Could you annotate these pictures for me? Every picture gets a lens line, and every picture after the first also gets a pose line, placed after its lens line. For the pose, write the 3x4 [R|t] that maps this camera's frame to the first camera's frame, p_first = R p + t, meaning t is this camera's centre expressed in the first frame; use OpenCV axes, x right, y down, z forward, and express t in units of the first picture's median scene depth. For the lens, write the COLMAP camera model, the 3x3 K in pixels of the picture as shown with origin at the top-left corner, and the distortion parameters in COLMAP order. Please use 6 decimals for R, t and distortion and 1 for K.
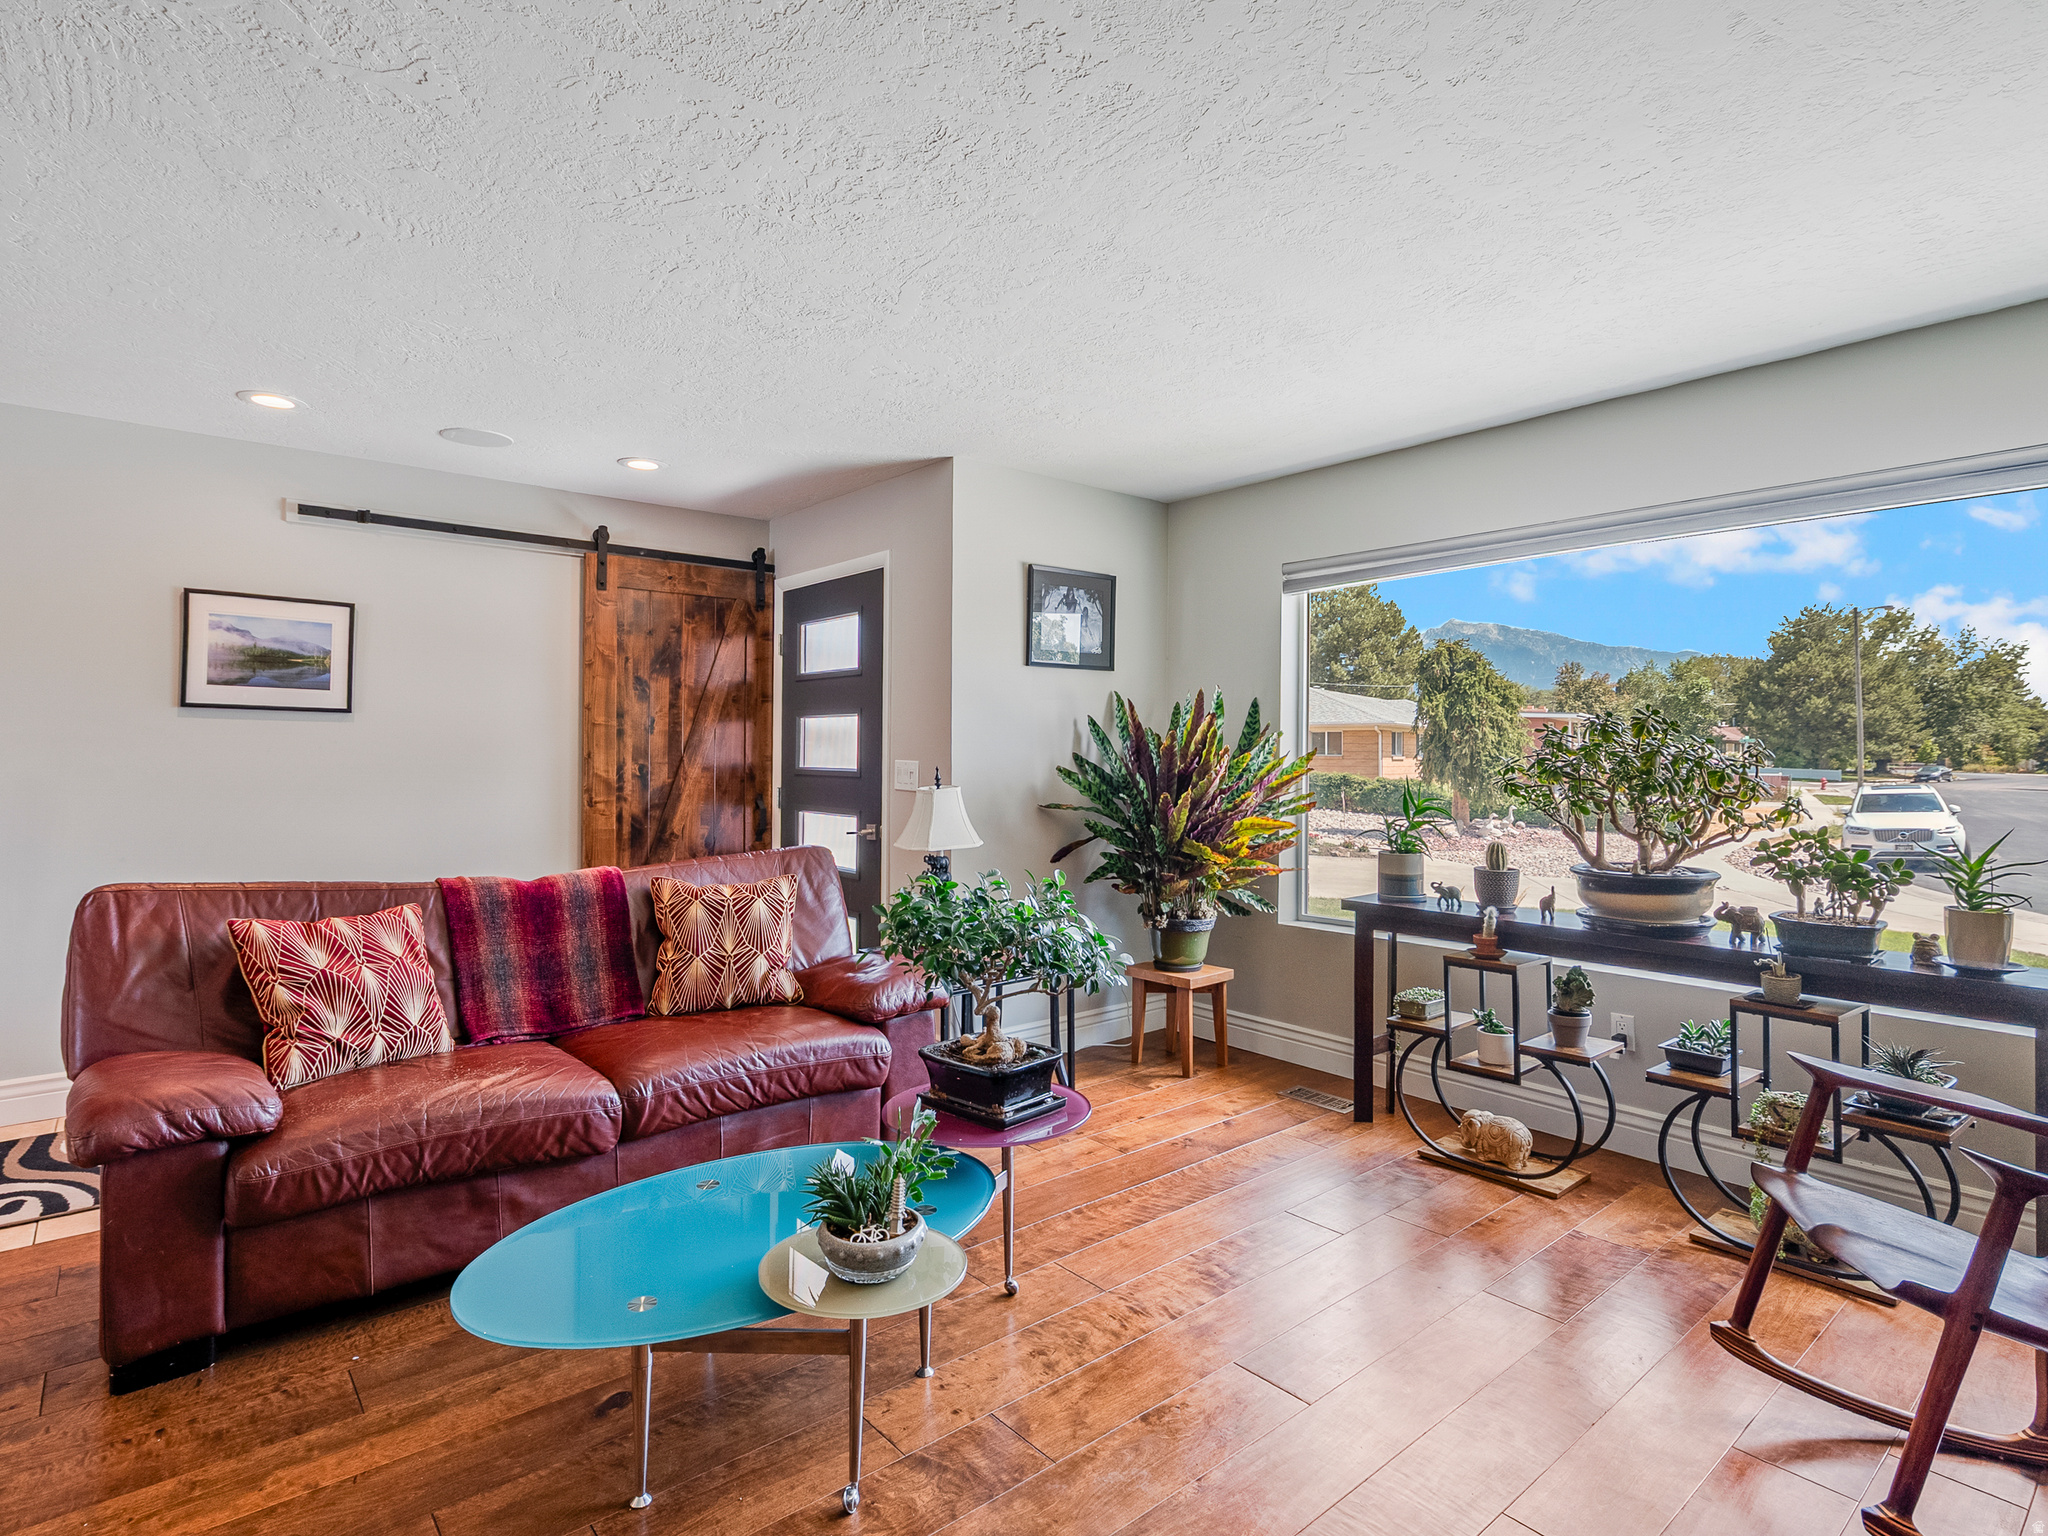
lens RADIAL K [[1048.2, 0, 1029.8], [0, 1048.2, 771.3], [0, 0, 1]] dist [0.000991, 0.000372]
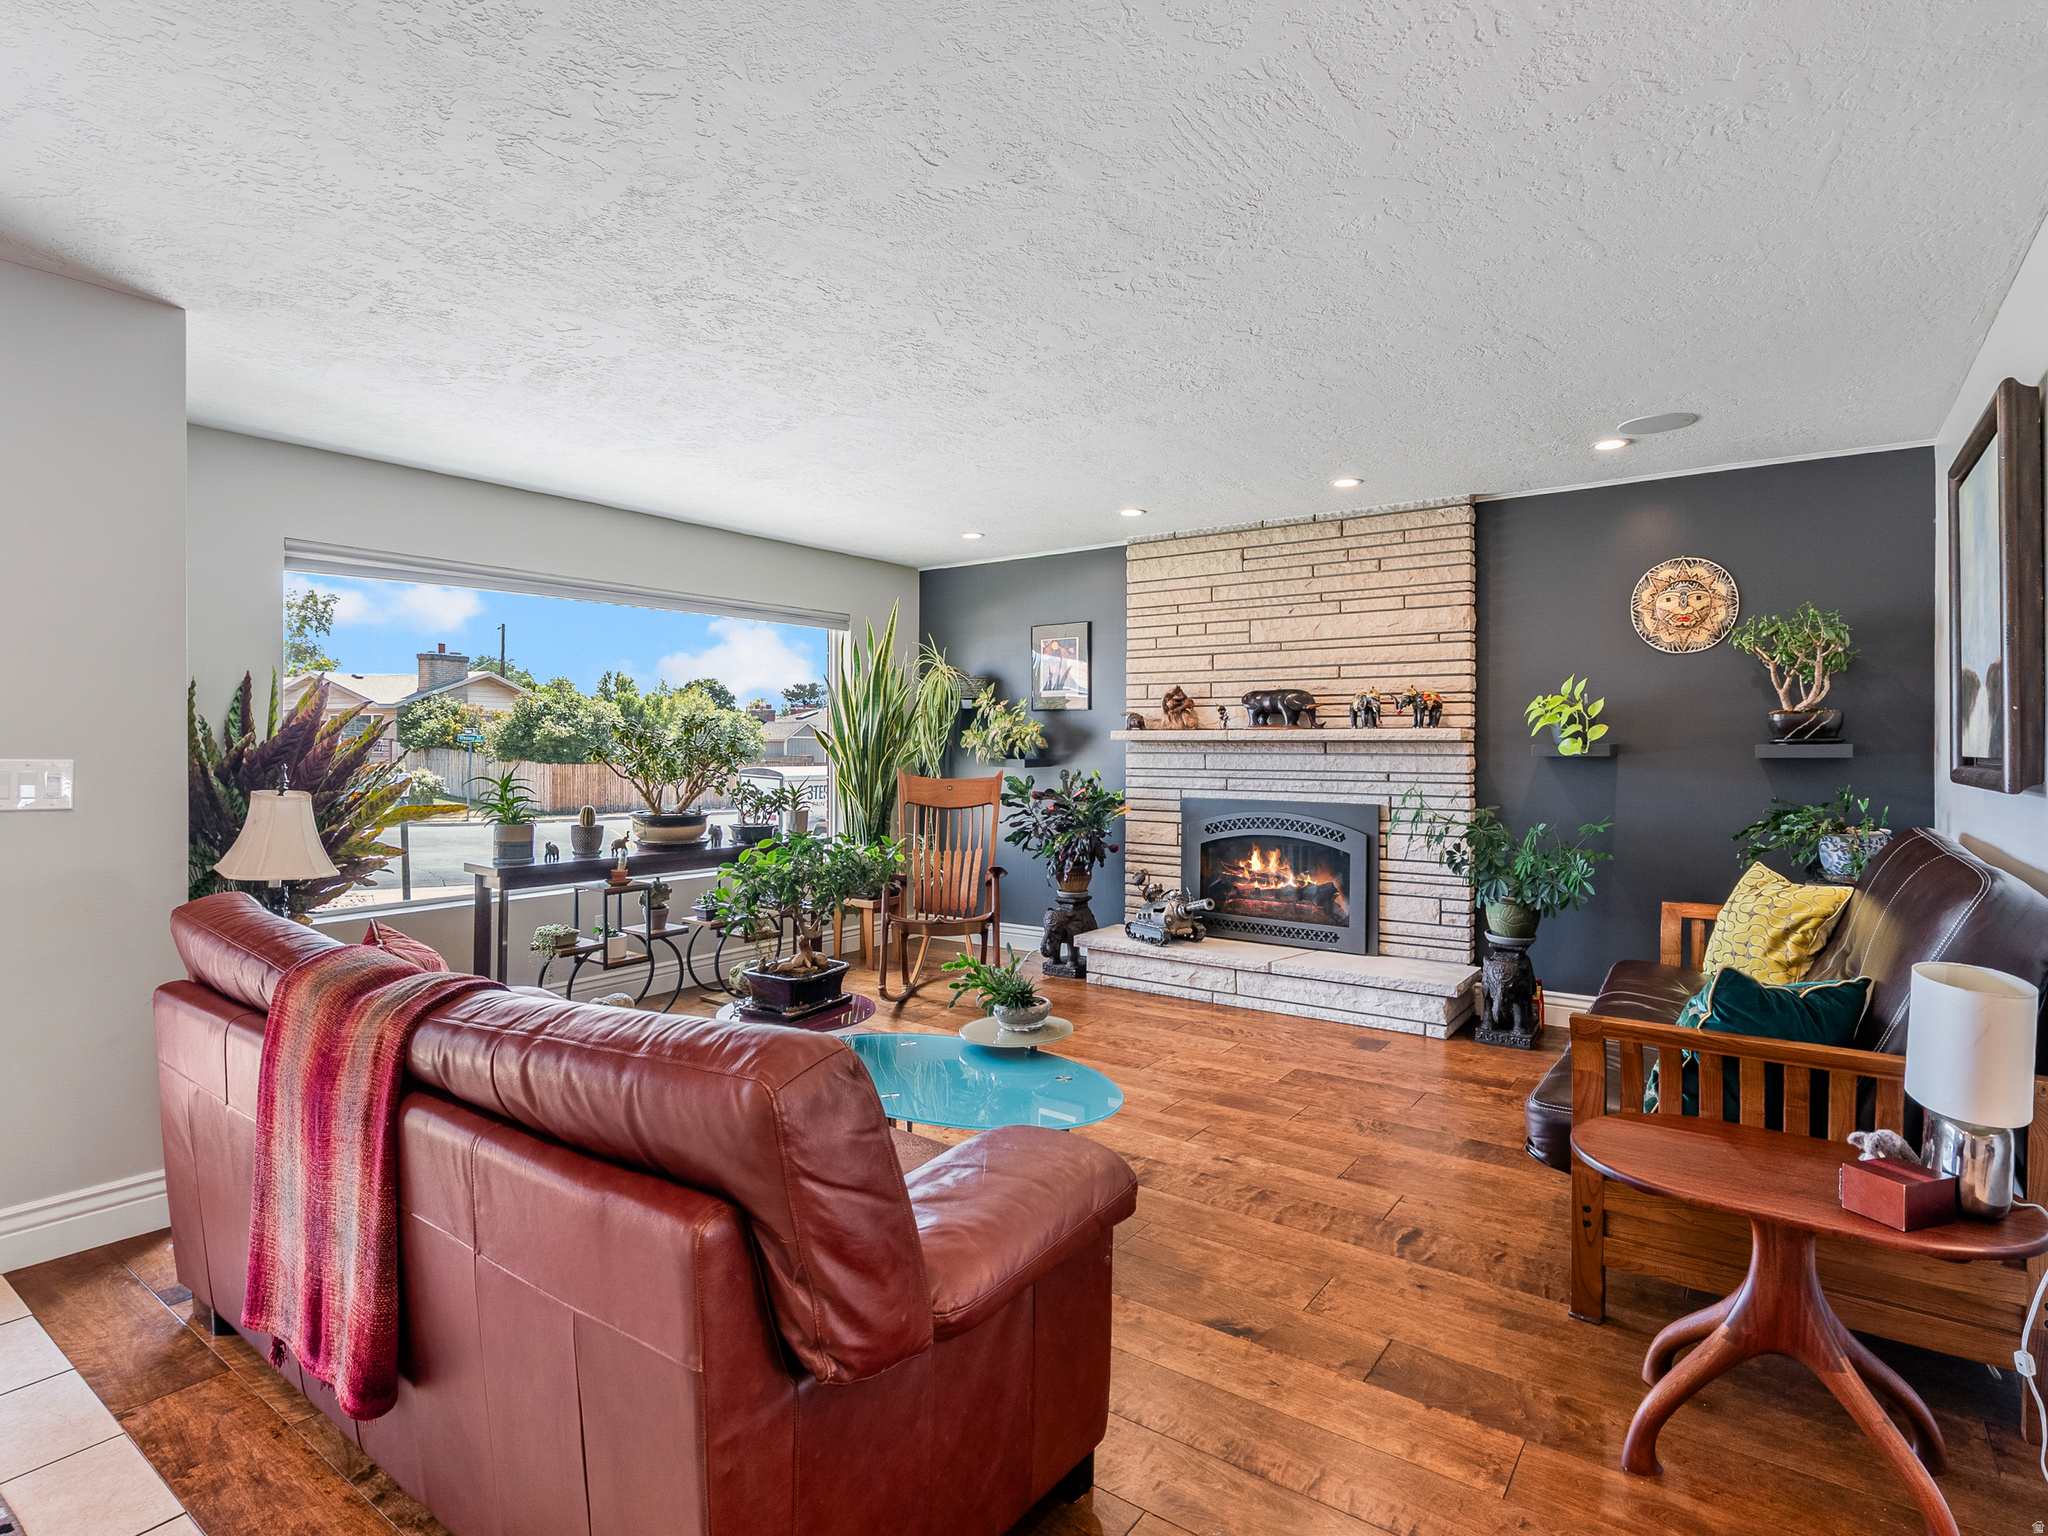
lens RADIAL K [[1048.2, 0, 1029.8], [0, 1048.2, 771.3], [0, 0, 1]] dist [0.000991, 0.000372]
pose [[-0.243436, -0.024975, 0.969595, -1.152070], [0.004902, 0.999624, 0.026979, -0.015000], [-0.969905, 0.011321, -0.243222, 0.836199]]
